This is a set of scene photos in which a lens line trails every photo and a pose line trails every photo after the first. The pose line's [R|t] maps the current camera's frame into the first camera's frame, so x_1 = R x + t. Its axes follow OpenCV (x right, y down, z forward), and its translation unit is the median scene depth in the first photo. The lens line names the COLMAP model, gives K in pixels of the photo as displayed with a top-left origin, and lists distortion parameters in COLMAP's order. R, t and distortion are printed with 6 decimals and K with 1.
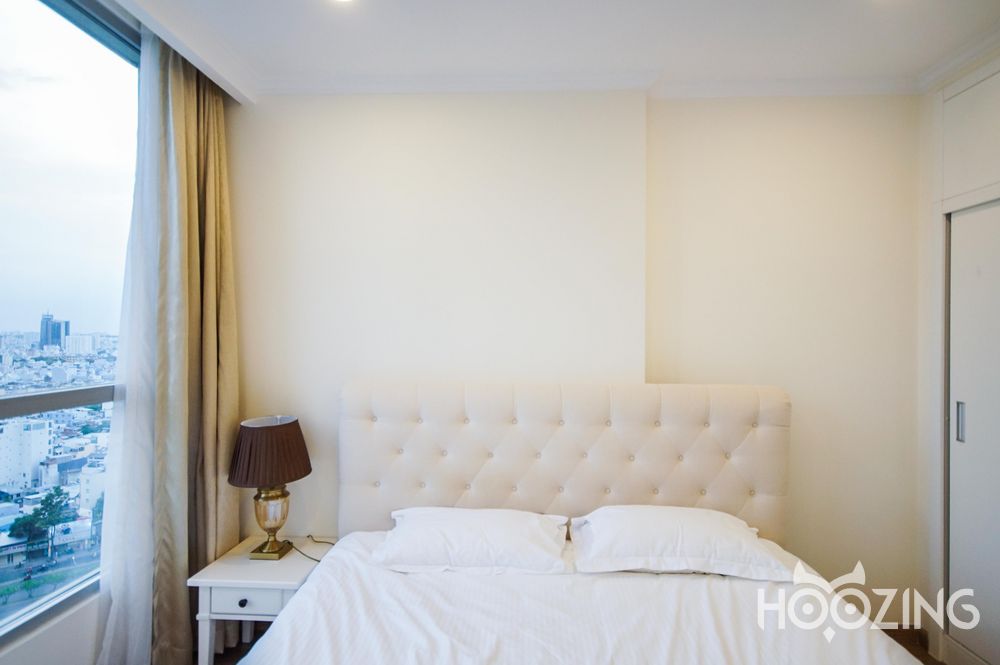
lens RADIAL K [[519.9, 0, 498.1], [0, 519.9, 317.5], [0, 0, 1]] dist [0.004063, 0.000573]
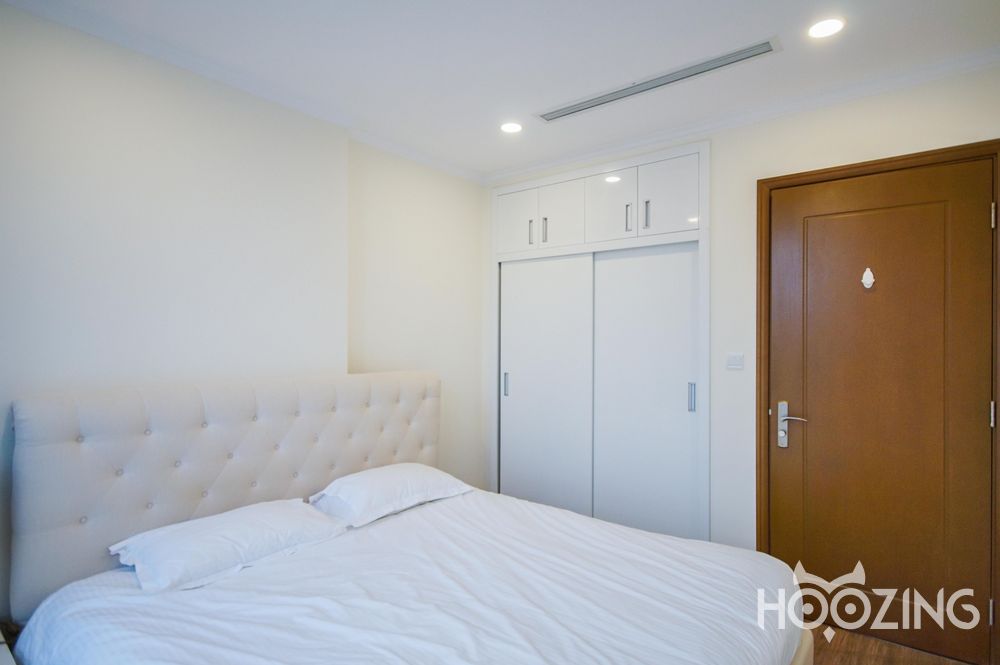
lens RADIAL K [[516.0, 0, 500.2], [0, 516.0, 337.0], [0, 0, 1]] dist [0.004101, 0.000684]
pose [[0.577054, -0.001555, 0.816704, -0.525010], [-0.027629, 0.999389, 0.021425, 0.005358], [-0.816238, -0.034928, 0.576658, 0.031912]]
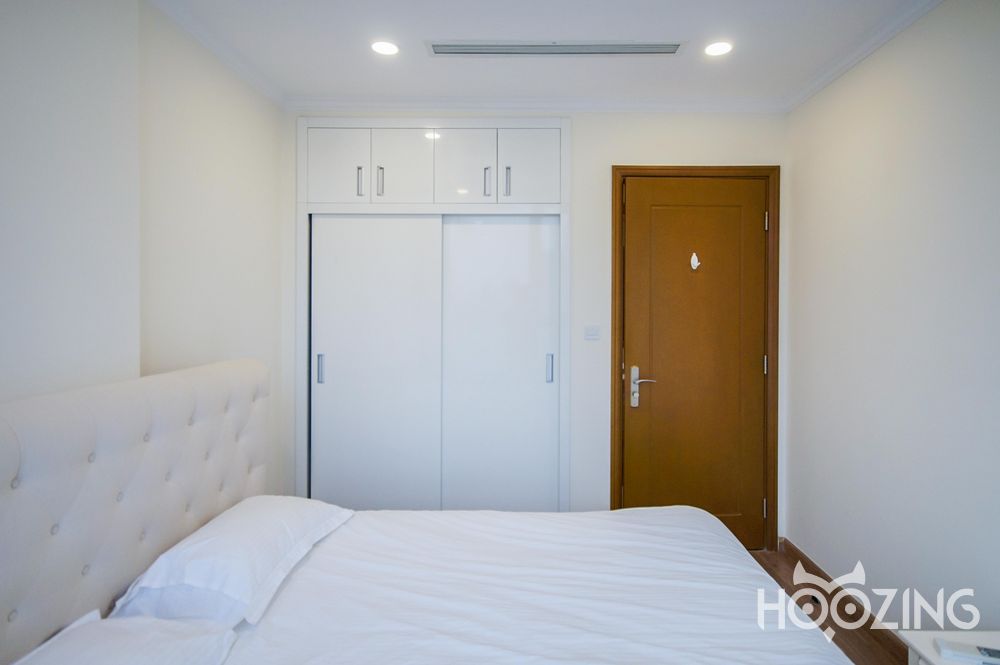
lens RADIAL K [[523.1, 0, 523.7], [0, 523.1, 305.8], [0, 0, 1]] dist [0.004276, 0.002186]
pose [[-0.057396, -0.009604, 0.998305, -0.516348], [-0.035033, 0.999357, 0.007600, 0.004075], [-0.997737, -0.034537, -0.057695, 0.549350]]
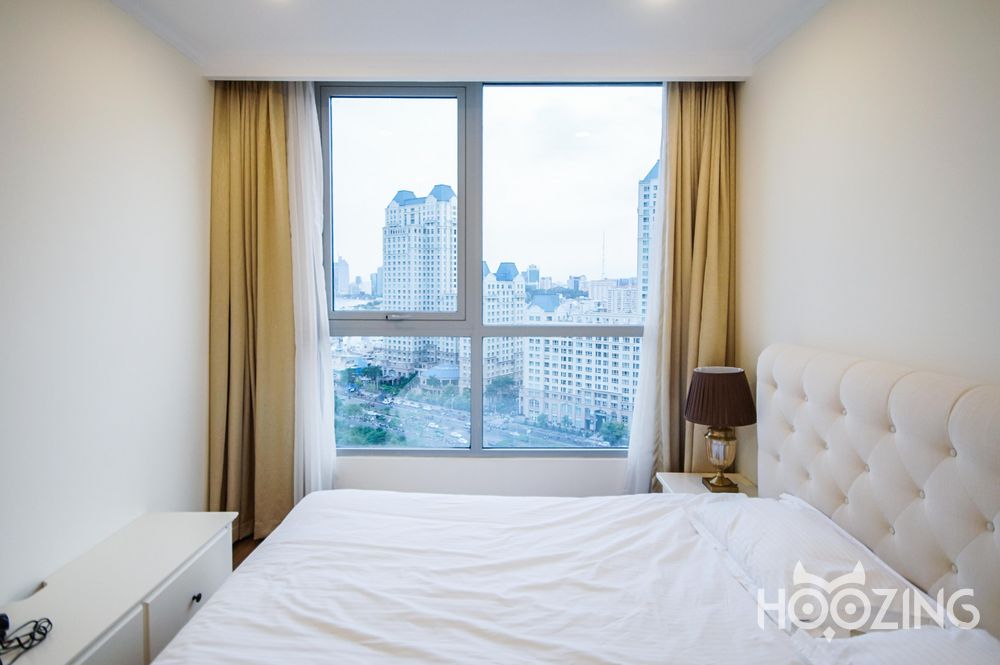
lens RADIAL K [[536.0, 0, 496.7], [0, 536.0, 303.8], [0, 0, 1]] dist [0.028622, -0.014913]
pose [[0.051795, 0.031956, -0.998146, 0.691275], [0.028761, 0.999026, 0.033476, 0.005638], [0.998244, -0.030441, 0.050825, 0.482543]]
